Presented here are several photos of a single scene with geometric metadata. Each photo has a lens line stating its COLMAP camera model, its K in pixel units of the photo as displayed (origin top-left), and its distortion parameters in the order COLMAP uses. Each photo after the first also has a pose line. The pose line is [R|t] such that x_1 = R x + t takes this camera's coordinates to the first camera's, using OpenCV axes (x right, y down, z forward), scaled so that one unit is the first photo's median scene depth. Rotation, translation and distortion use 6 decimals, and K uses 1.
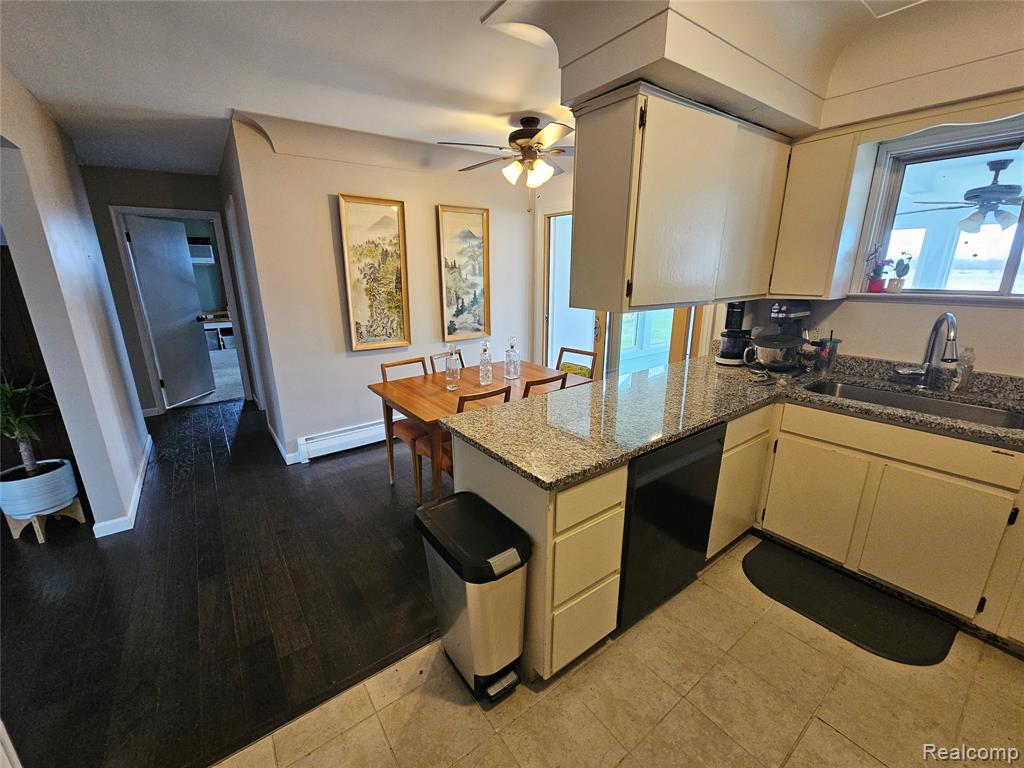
lens RADIAL K [[417.0, 0, 505.1], [0, 417.0, 383.8], [0, 0, 1]] dist [-0.001535, -0.000033]
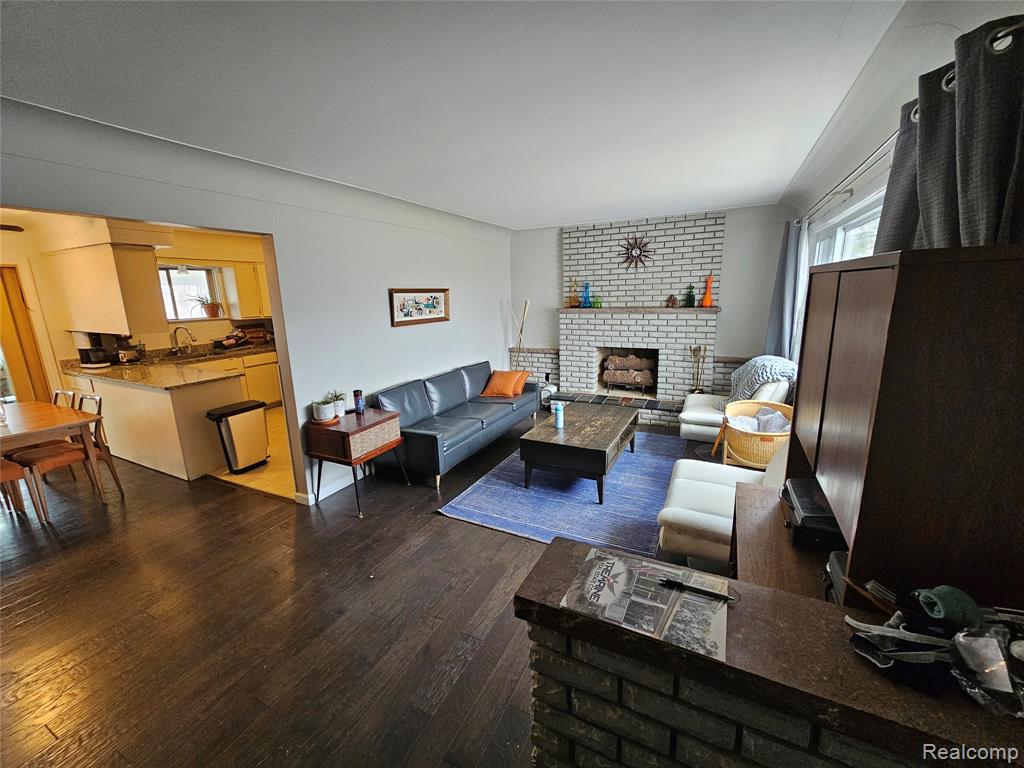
lens RADIAL K [[417.0, 0, 508.8], [0, 417.0, 386.1], [0, 0, 1]] dist [-0.001535, -0.000033]
pose [[-0.456887, -0.183288, 0.870437, -2.227729], [0.256178, 0.909970, 0.326079, -0.133963], [-0.851838, 0.371968, -0.368798, 0.254766]]
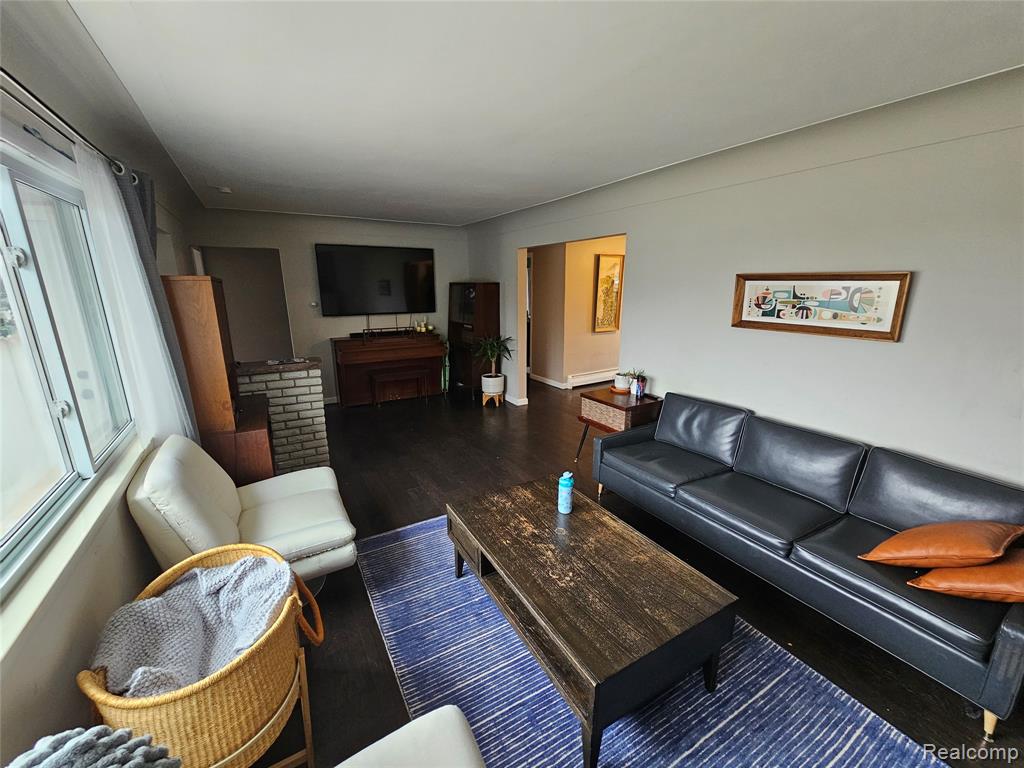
lens RADIAL K [[417.0, 0, 510.4], [0, 417.0, 387.9], [0, 0, 1]] dist [-0.001535, -0.000033]
pose [[0.995612, 0.018504, -0.091726, -0.915181], [-0.019644, 0.999740, -0.011547, 0.336108], [0.091488, 0.013298, 0.995717, -1.532178]]
